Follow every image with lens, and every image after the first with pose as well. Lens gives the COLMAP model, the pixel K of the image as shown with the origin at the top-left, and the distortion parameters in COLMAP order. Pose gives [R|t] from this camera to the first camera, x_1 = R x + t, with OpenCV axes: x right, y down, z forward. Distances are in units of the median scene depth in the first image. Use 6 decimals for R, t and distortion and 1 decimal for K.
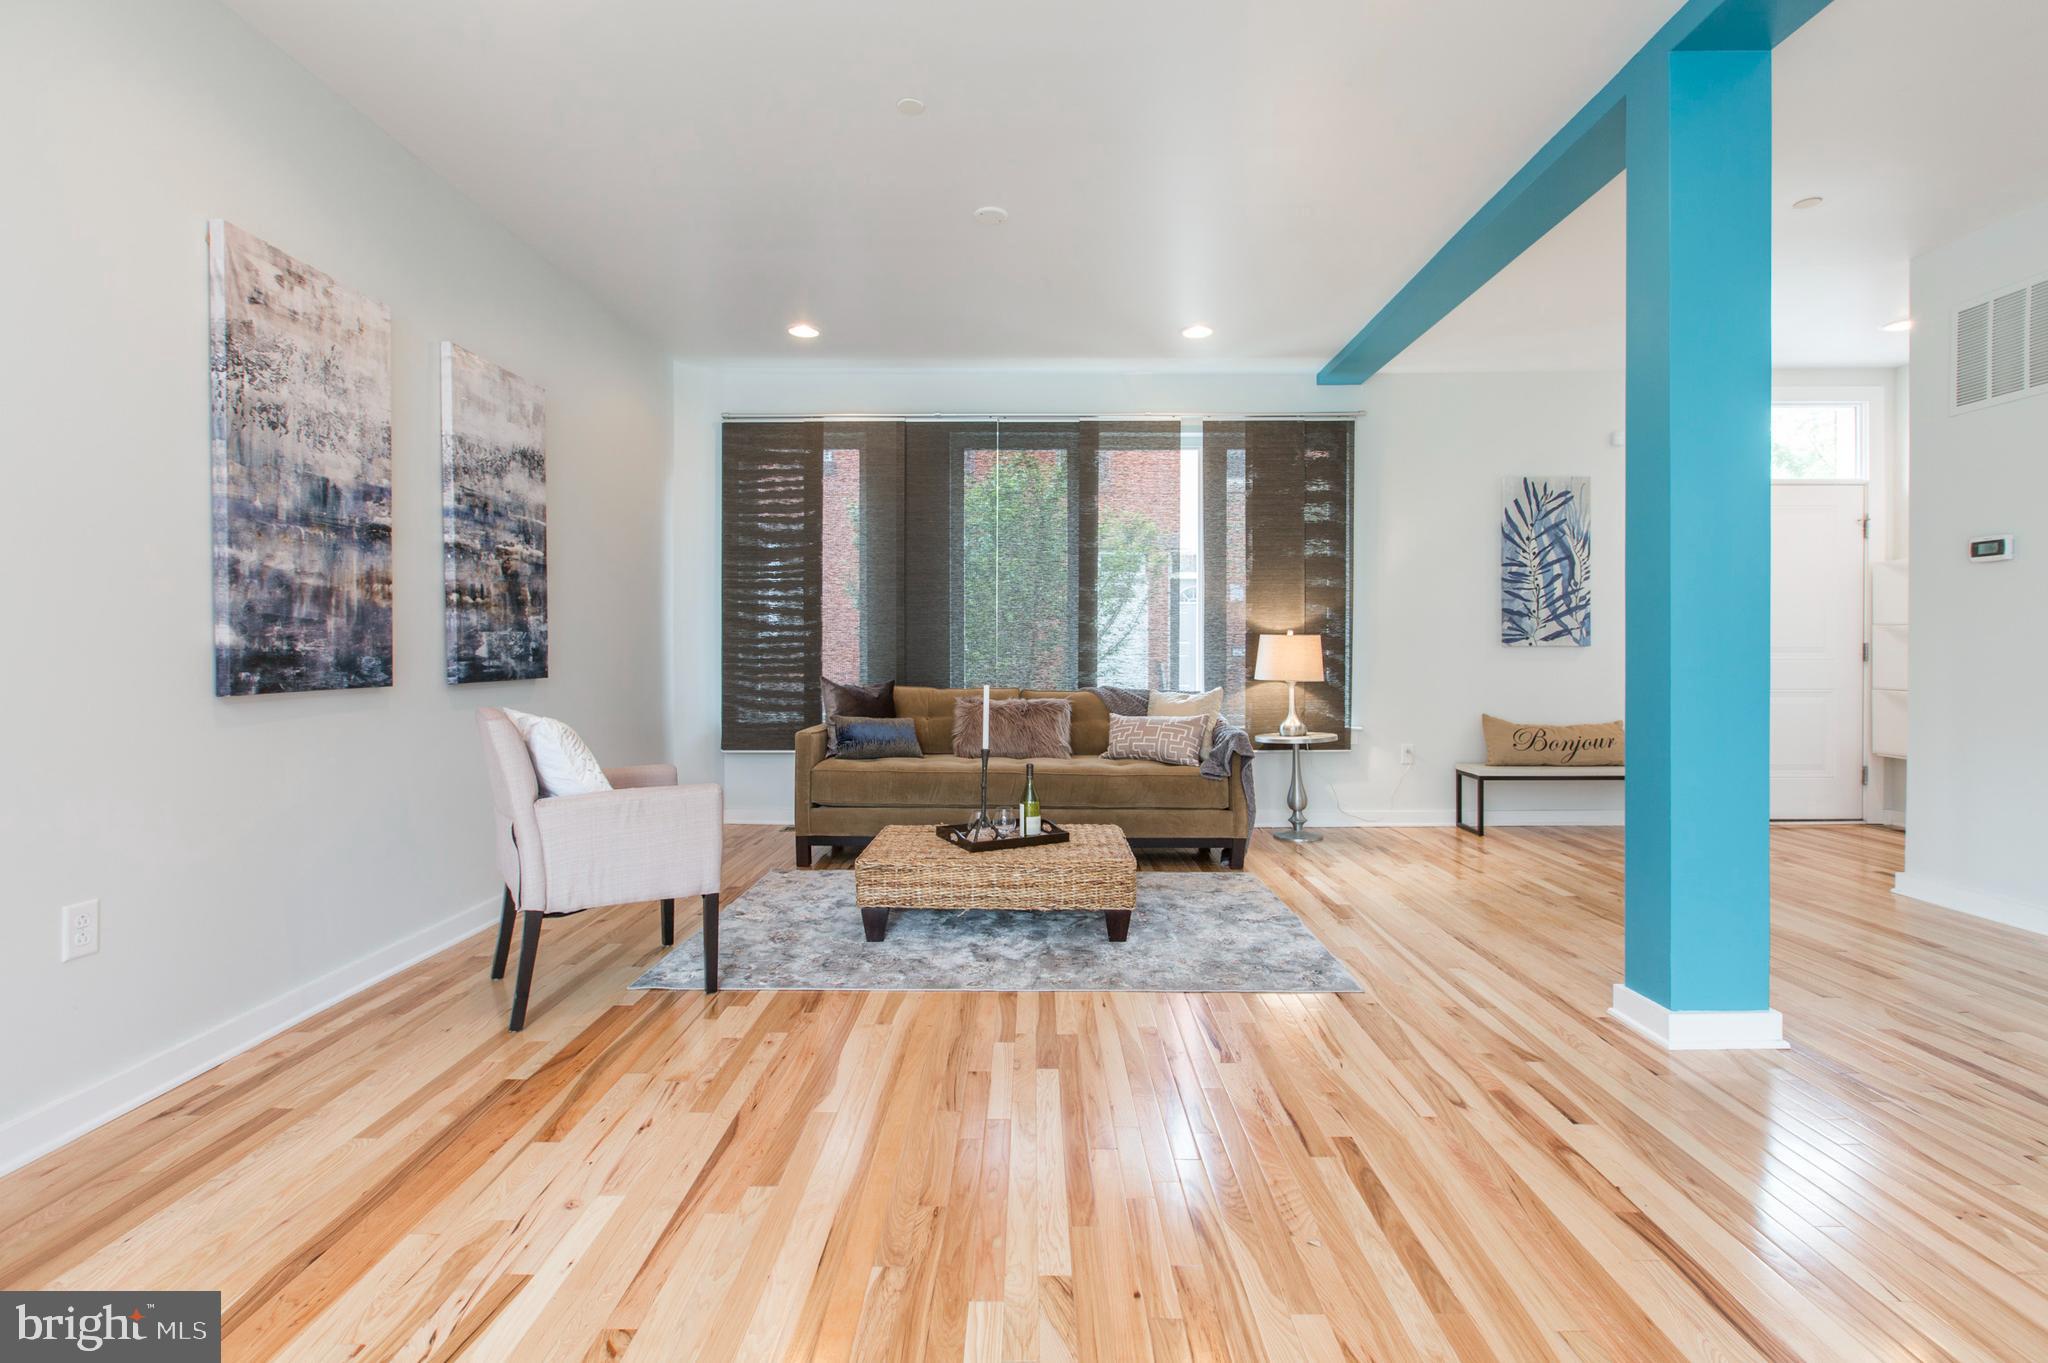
lens RADIAL K [[995.8, 0, 1013.3], [0, 995.8, 651.7], [0, 0, 1]] dist [-0.000050, 0.000384]
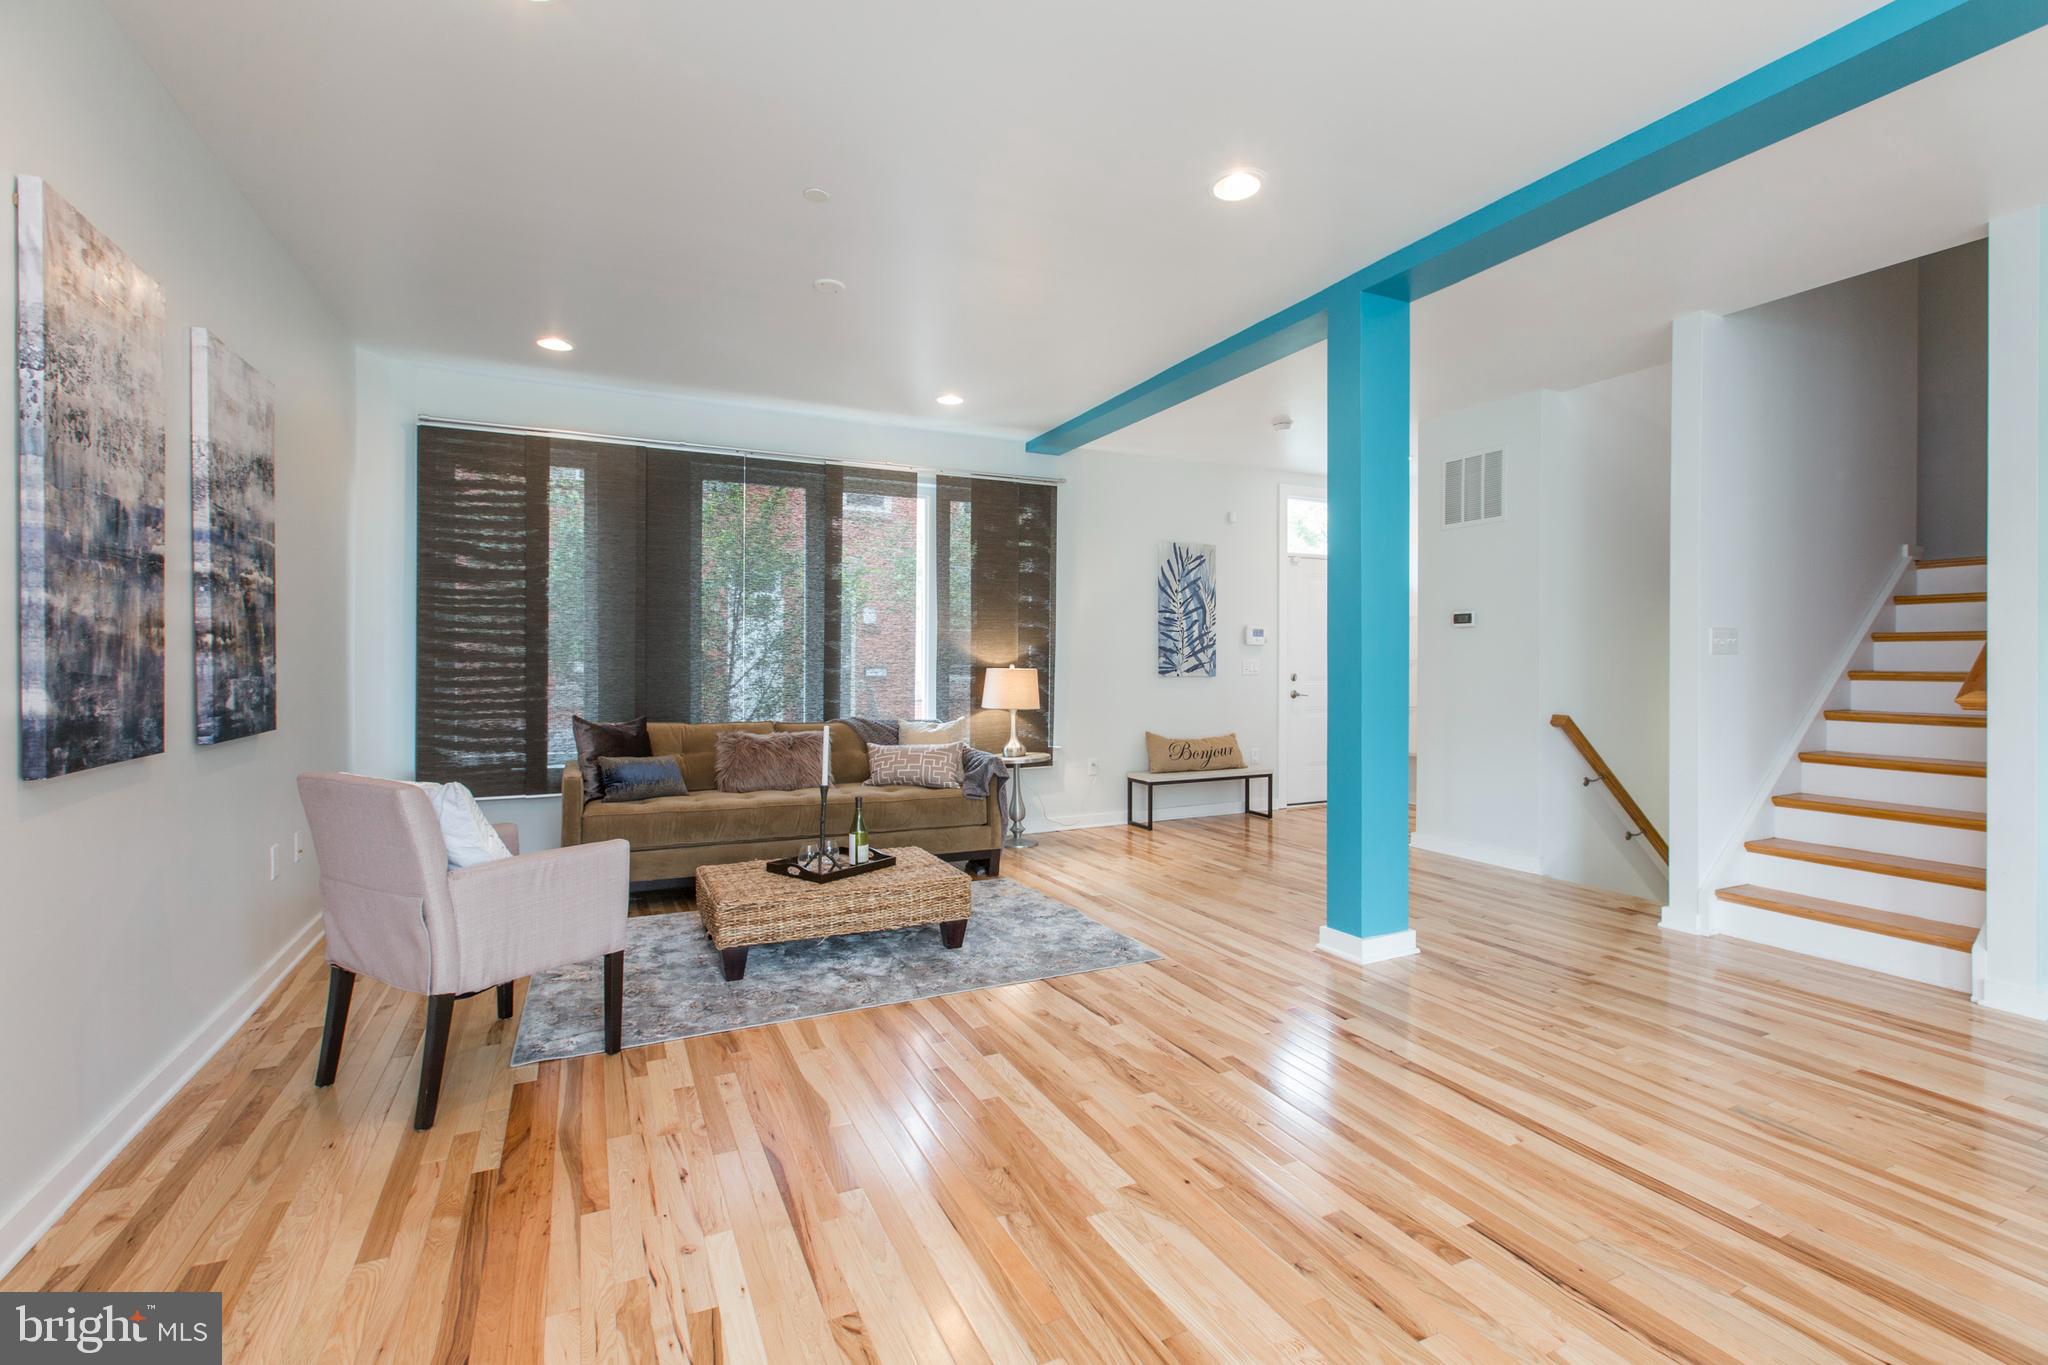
lens RADIAL K [[978.8, 0, 1098.2], [0, 978.8, 658.9], [0, 0, 1]] dist [0.000415, -0.000465]
pose [[0.873716, 0.006078, 0.486398, -0.305093], [-0.003283, 0.999973, -0.006598, -0.034310], [-0.486425, 0.004168, 0.873712, -0.063094]]
